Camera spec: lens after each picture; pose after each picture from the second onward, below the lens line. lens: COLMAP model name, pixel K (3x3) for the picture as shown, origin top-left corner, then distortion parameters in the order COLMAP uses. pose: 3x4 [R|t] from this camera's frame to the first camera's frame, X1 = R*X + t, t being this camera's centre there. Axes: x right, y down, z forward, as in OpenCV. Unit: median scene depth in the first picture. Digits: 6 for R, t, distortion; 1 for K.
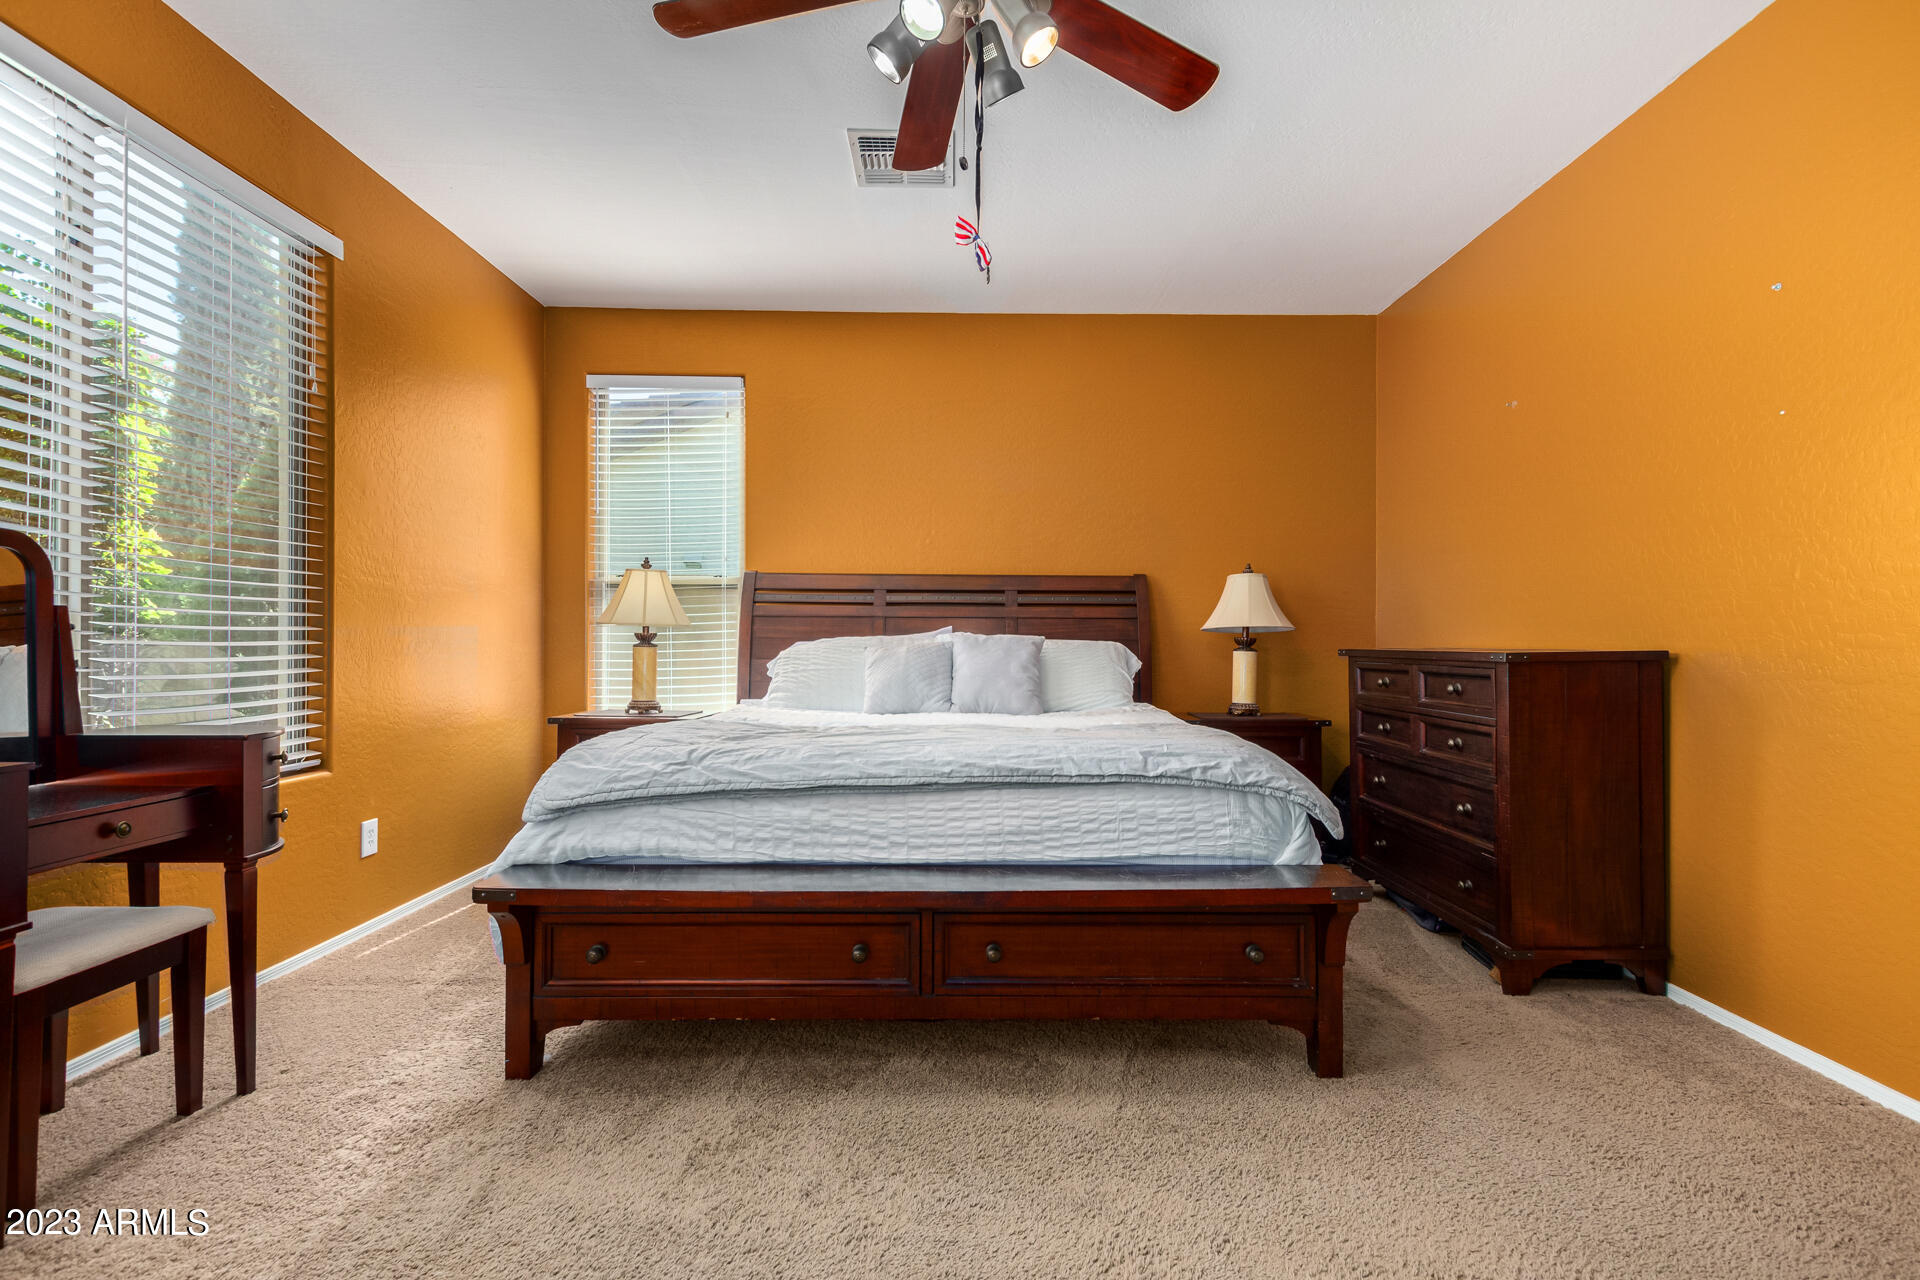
lens RADIAL K [[871.9, 0, 956.3], [0, 871.9, 641.3], [0, 0, 1]] dist [0.010145, -0.001999]
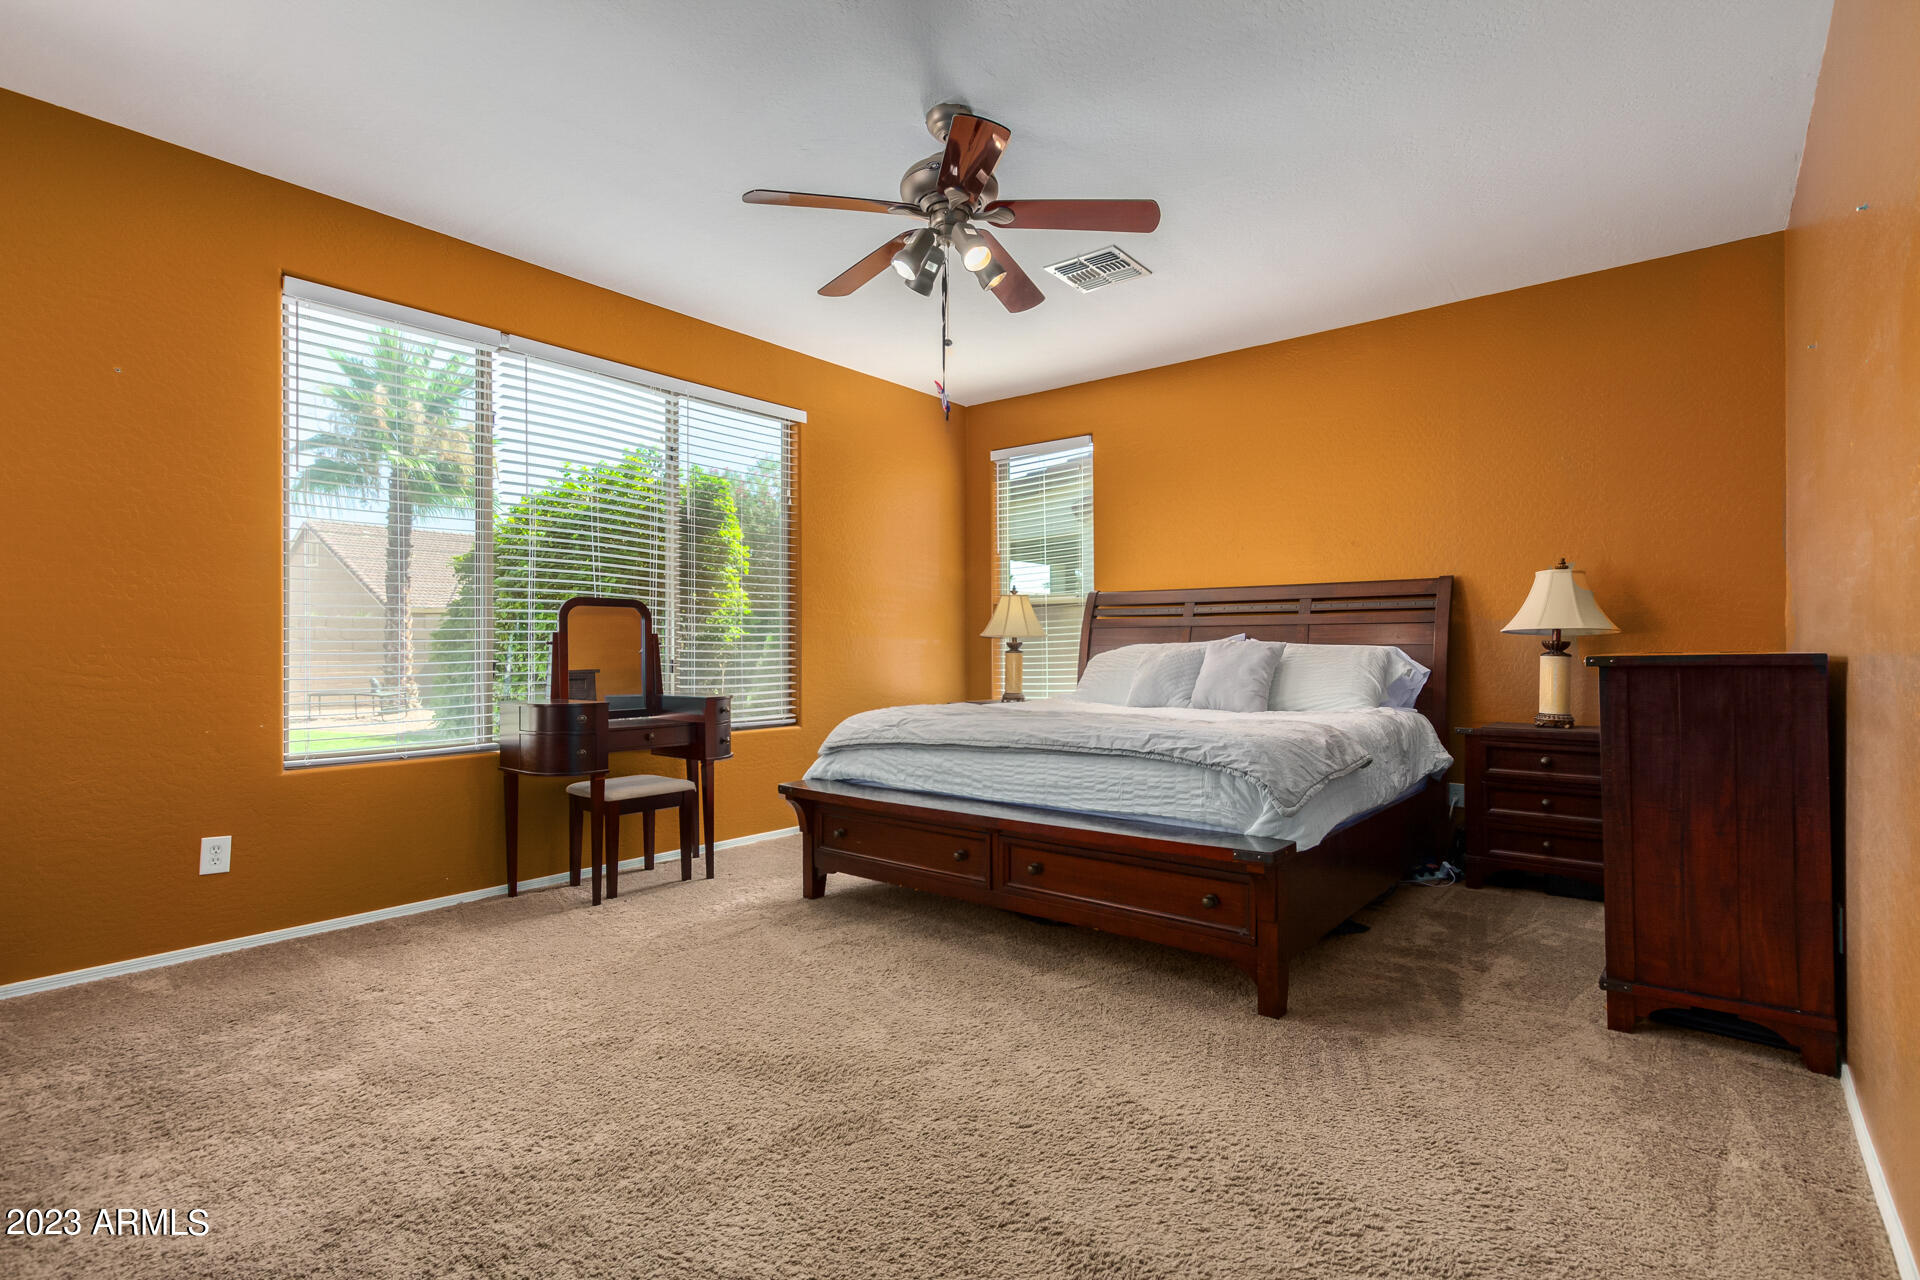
lens RADIAL K [[871.9, 0, 966.9], [0, 871.9, 647.3], [0, 0, 1]] dist [0.010145, -0.001999]
pose [[0.781339, -0.006981, -0.624068, 0.812262], [0.006605, 0.999974, -0.002917, 0.002480], [0.624072, -0.001843, 0.781365, -0.162309]]
